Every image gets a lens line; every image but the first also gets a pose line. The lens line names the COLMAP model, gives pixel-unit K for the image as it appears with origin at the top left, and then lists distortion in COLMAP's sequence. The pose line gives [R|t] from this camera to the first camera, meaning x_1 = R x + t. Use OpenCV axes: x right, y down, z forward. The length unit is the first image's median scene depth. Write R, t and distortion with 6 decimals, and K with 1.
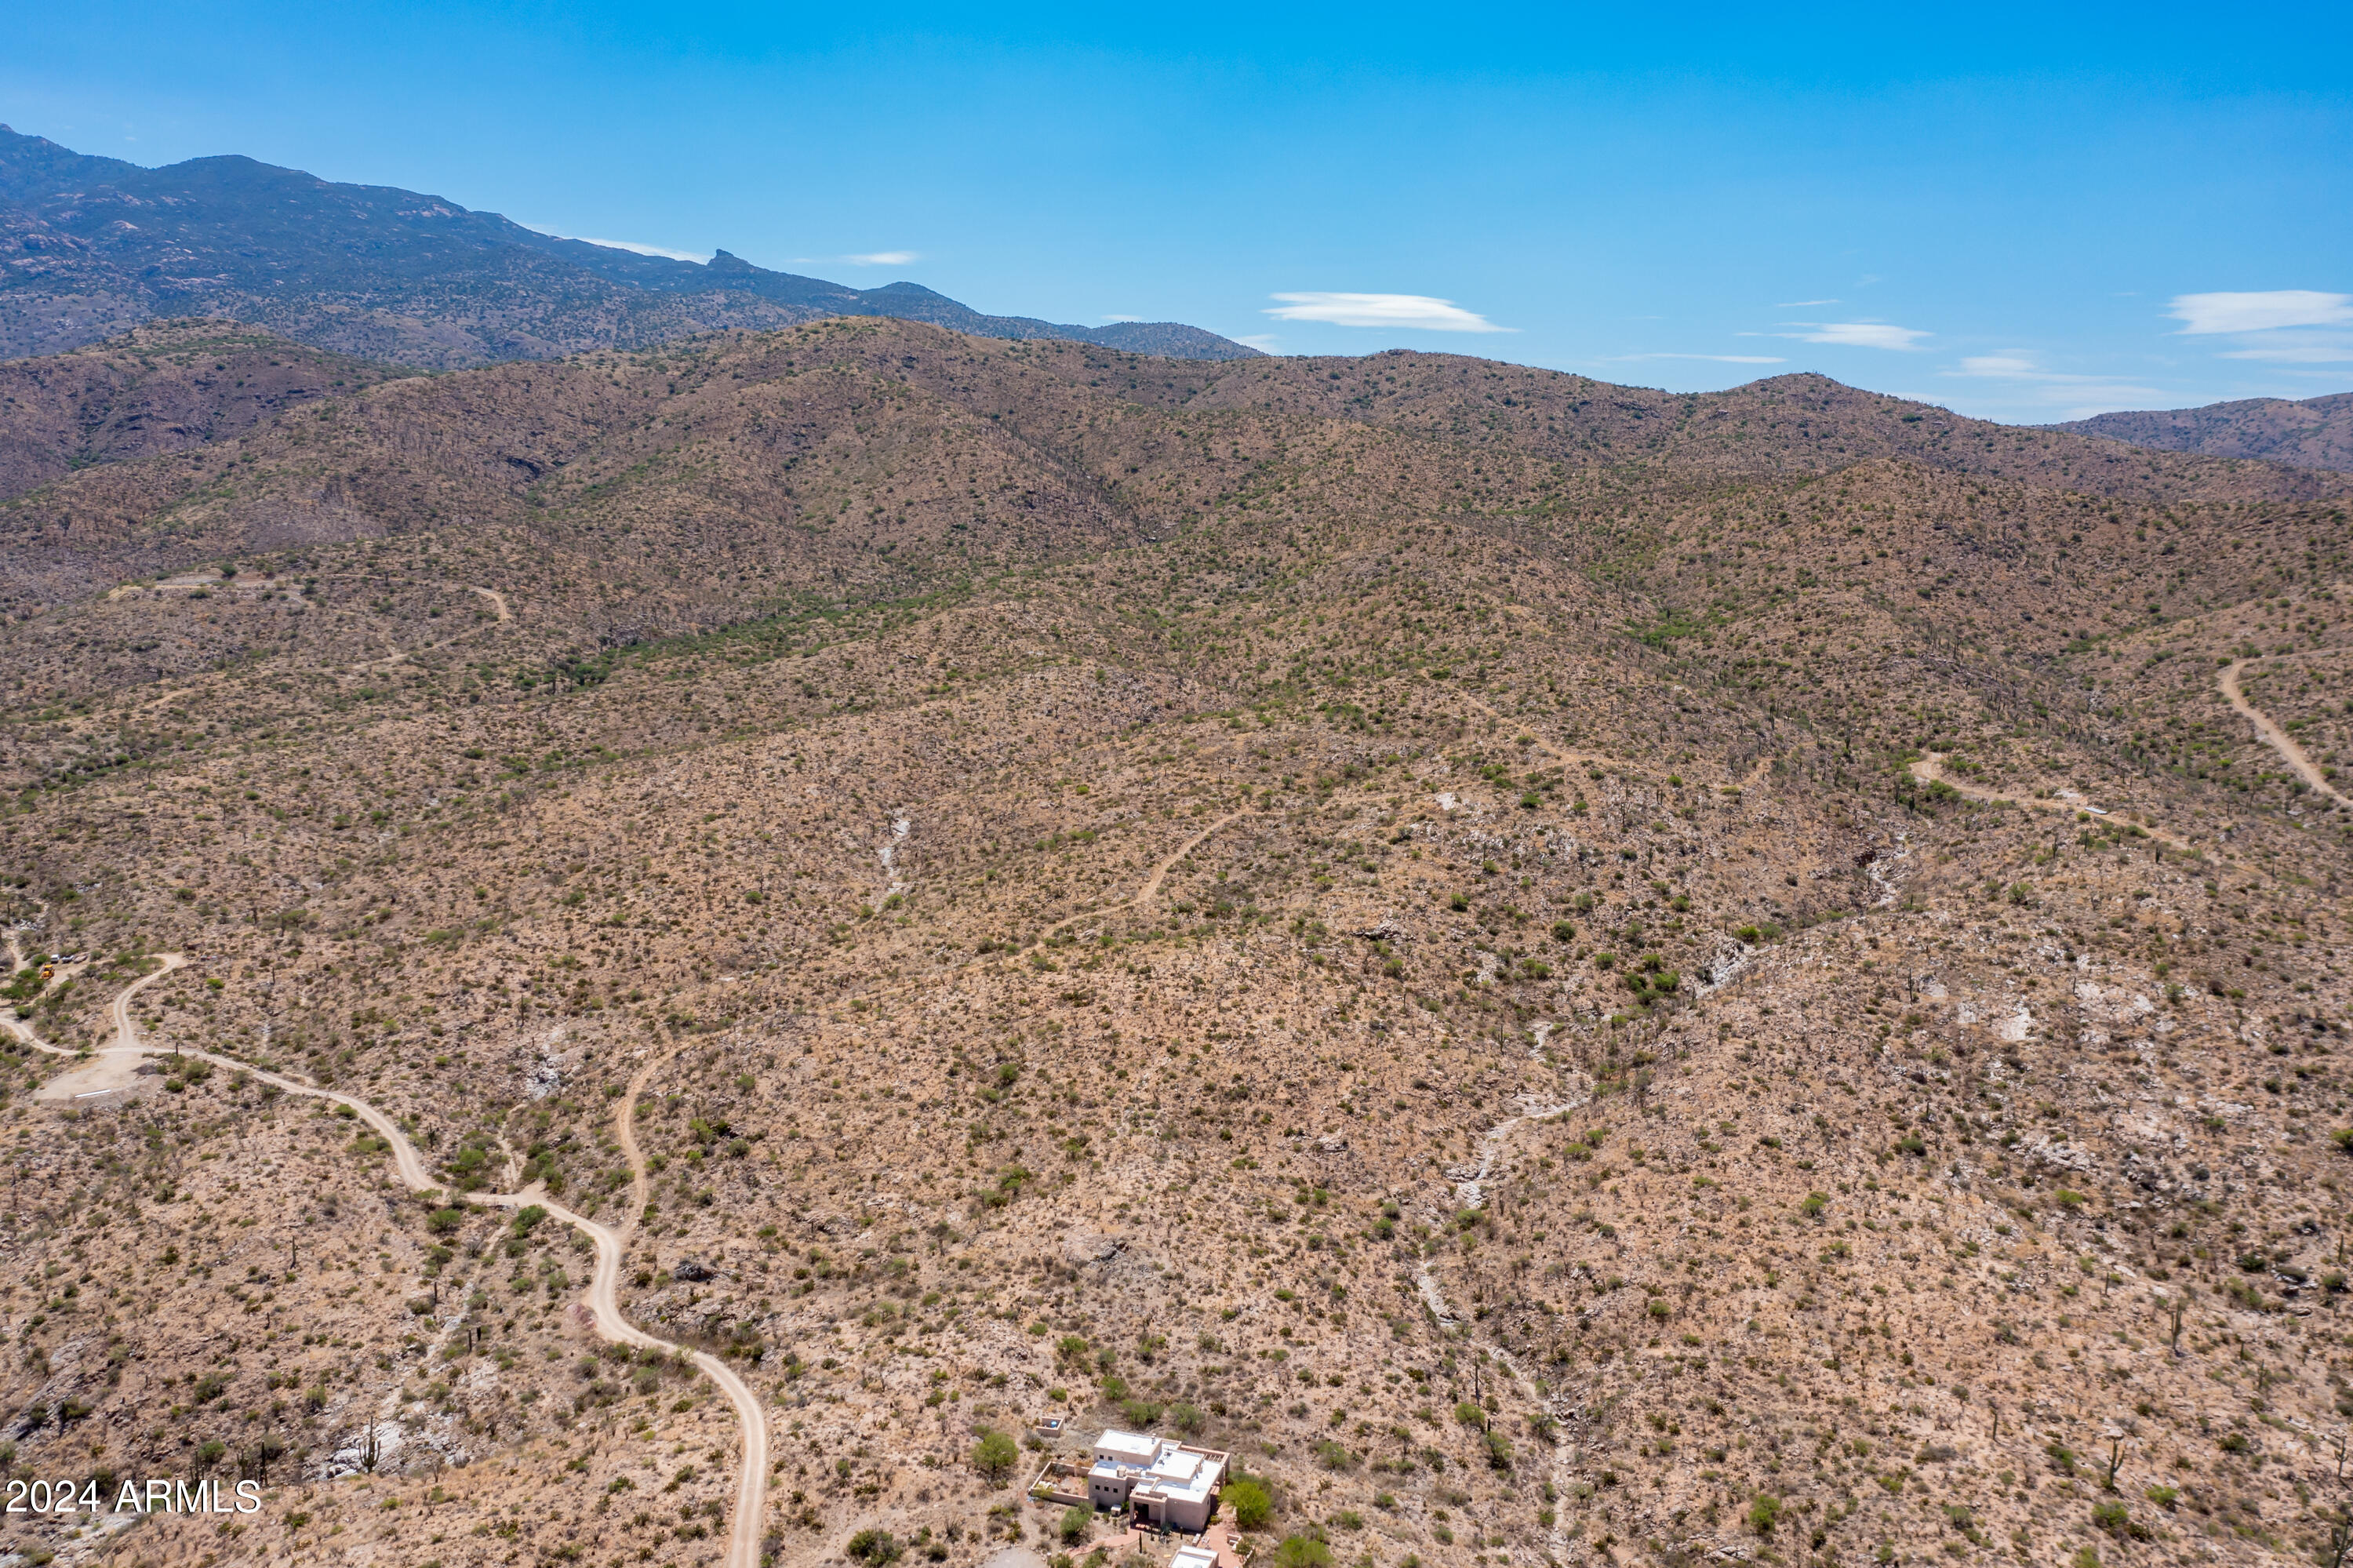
lens RADIAL K [[1857.1, 0, 1178.4], [0, 1857.1, 769.7], [0, 0, 1]] dist [-0.010219, 0.005485]
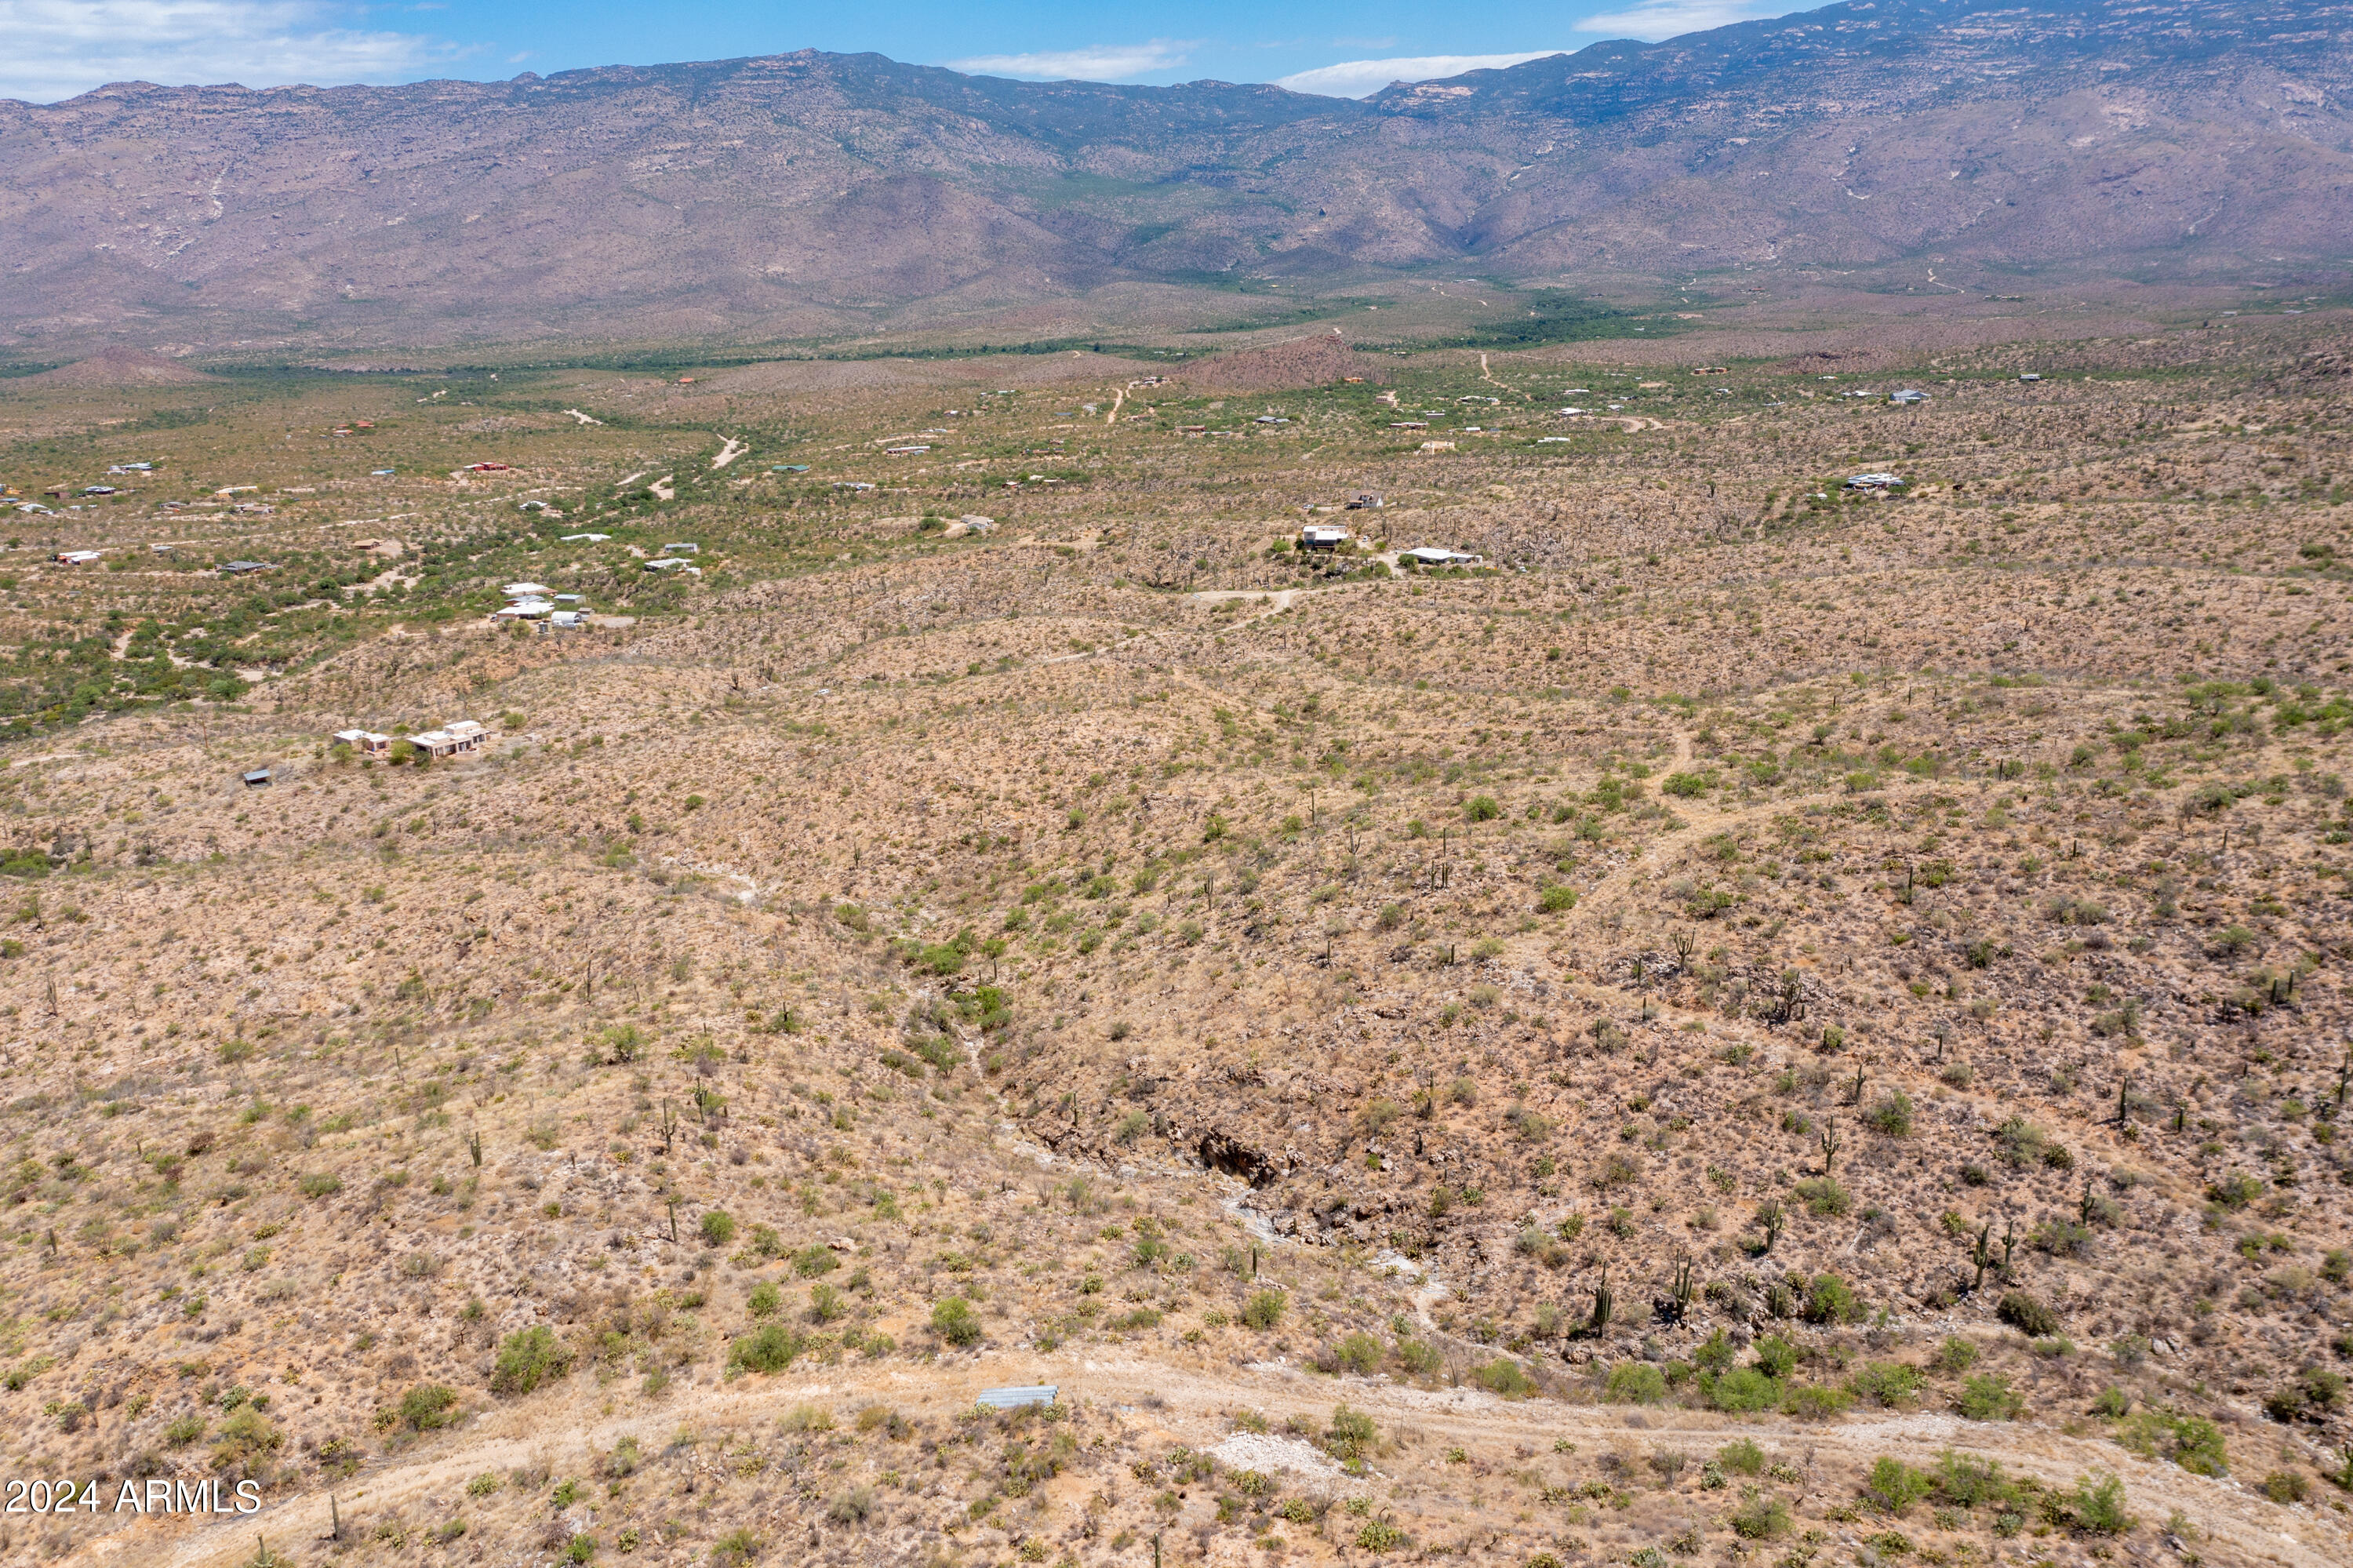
lens RADIAL K [[1857.1, 0, 1174.7], [0, 1857.1, 766.1], [0, 0, 1]] dist [-0.010219, 0.005485]
pose [[-0.354607, 0.260258, -0.898064, 0.753718], [-0.117082, 0.940561, 0.318804, -0.166985], [0.927656, 0.218198, -0.303058, 1.149196]]
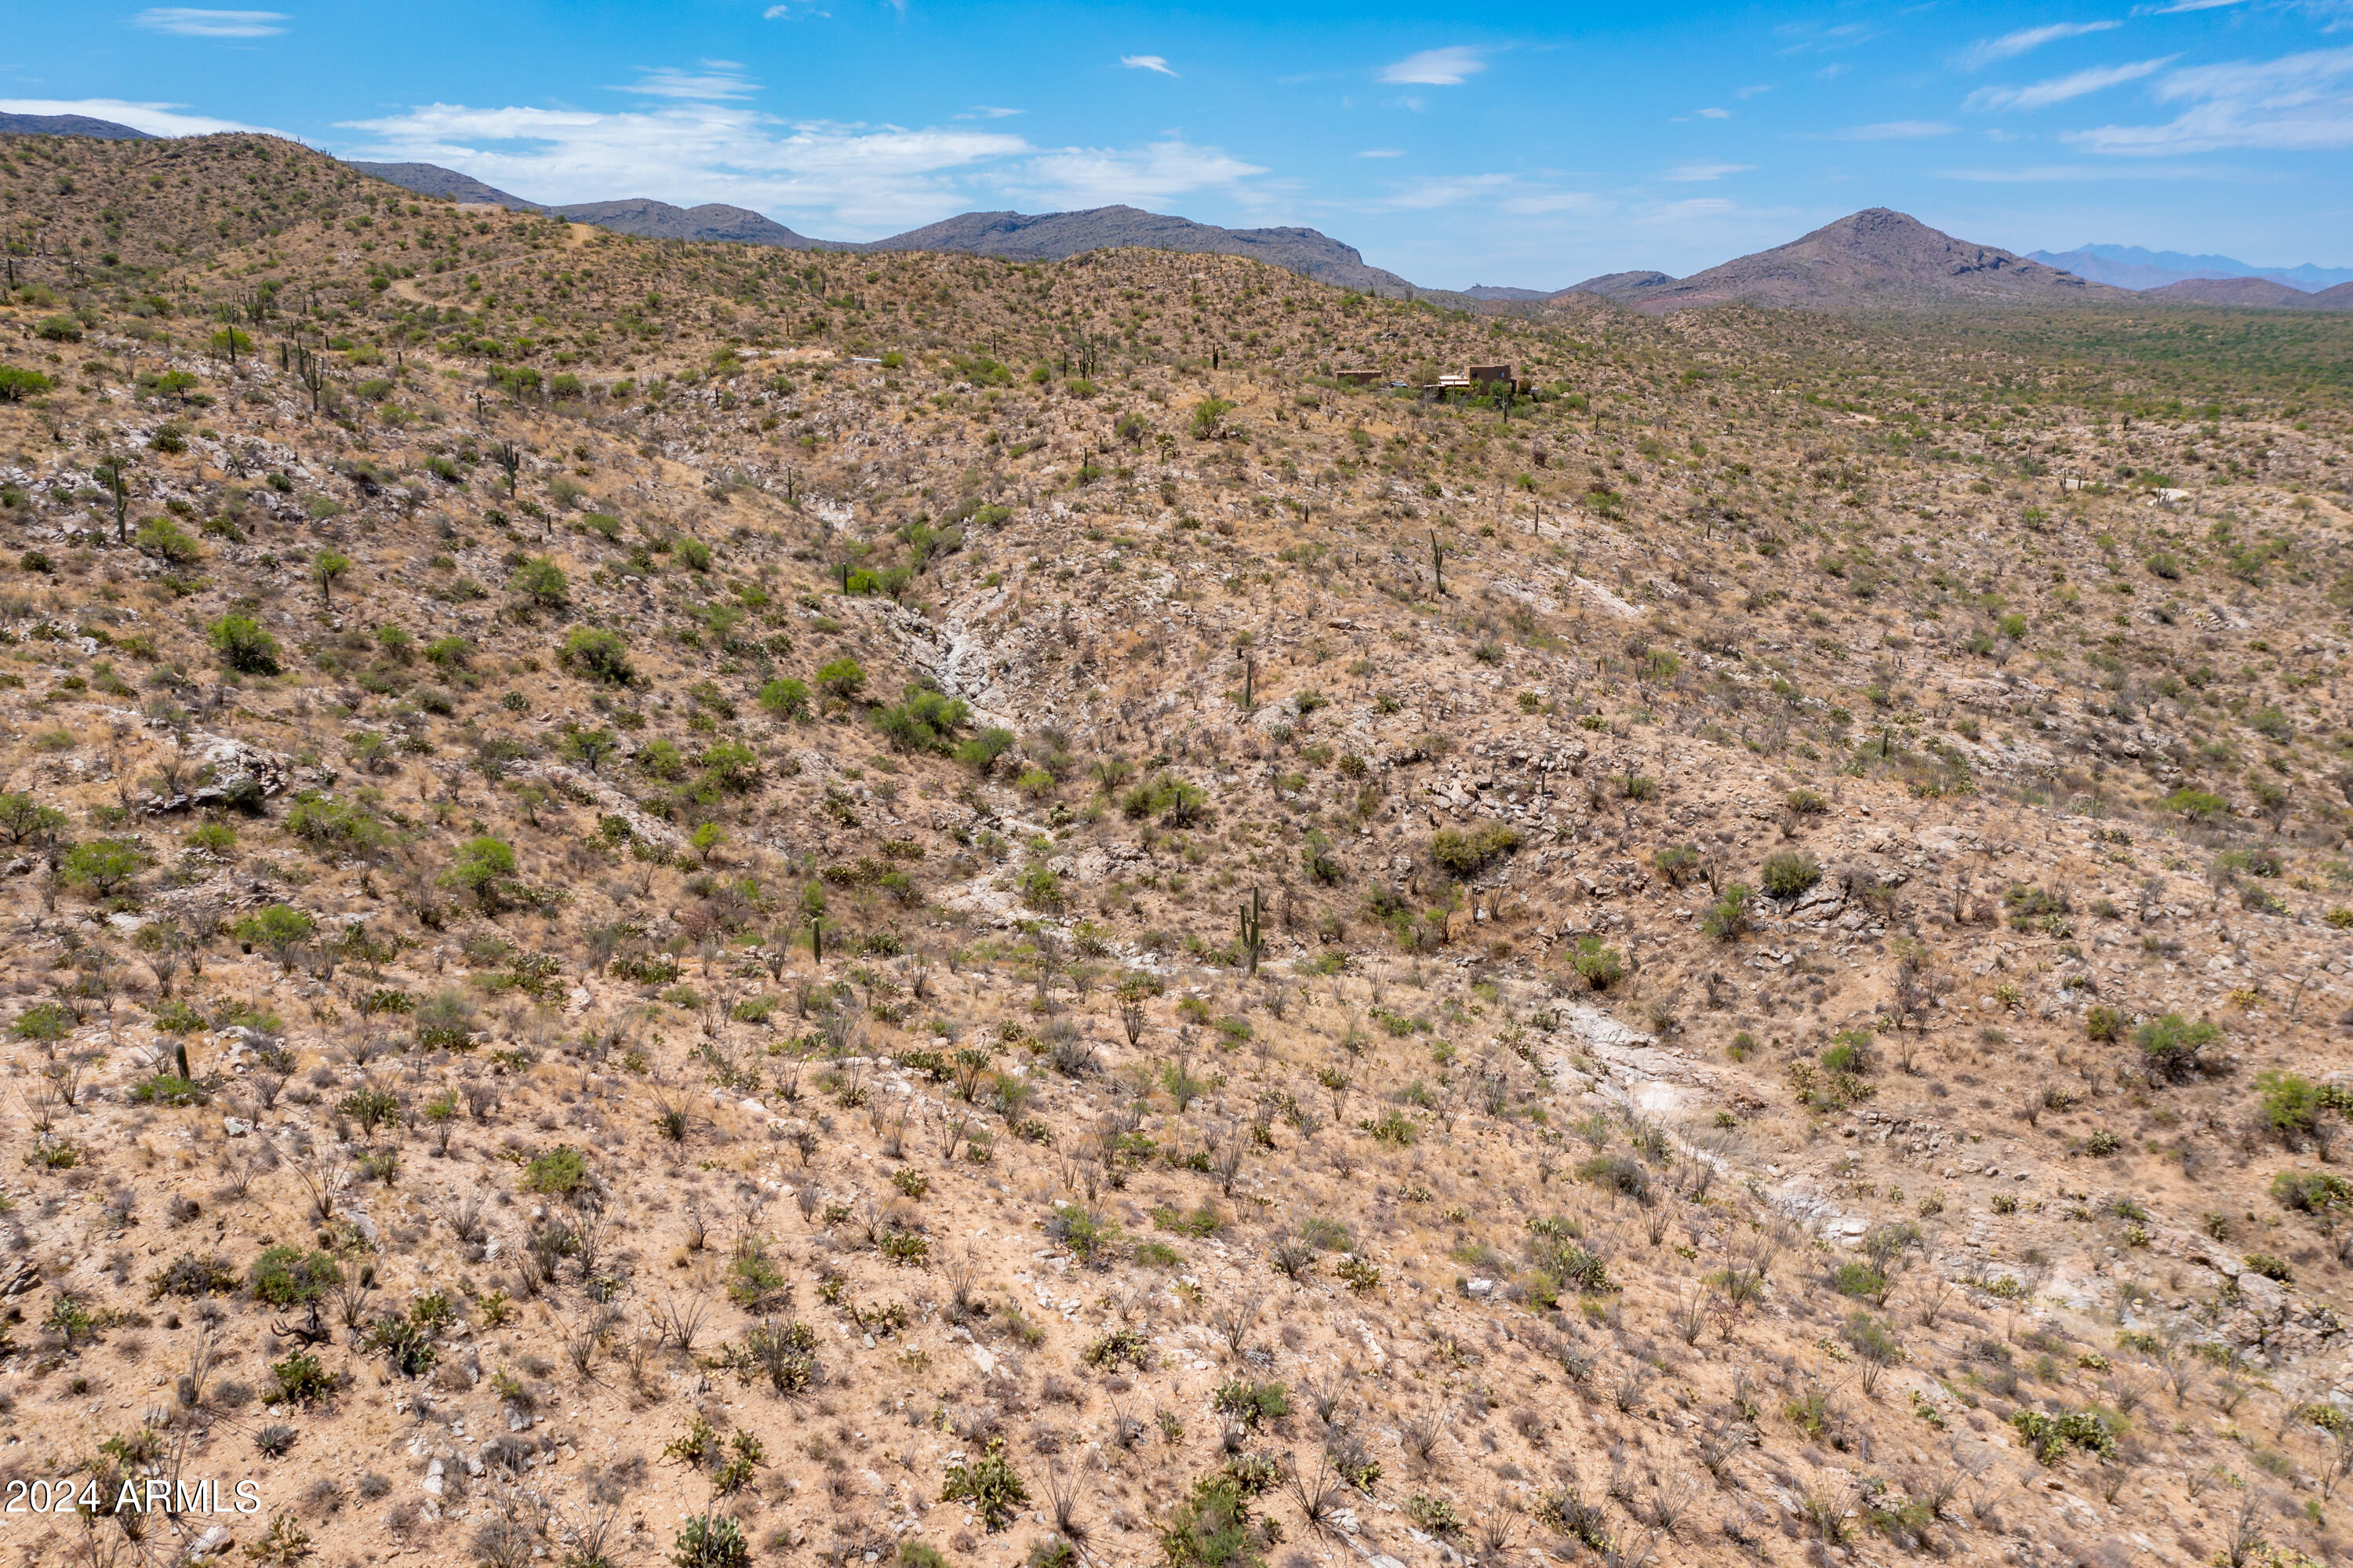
lens RADIAL K [[1857.1, 0, 1175.8], [0, 1857.1, 758.2], [0, 0, 1]] dist [-0.010219, 0.005485]
pose [[0.328502, -0.224449, 0.917447, -0.060862], [0.148394, 0.971555, 0.184553, 0.054870], [-0.932773, 0.075518, 0.352464, 0.742793]]
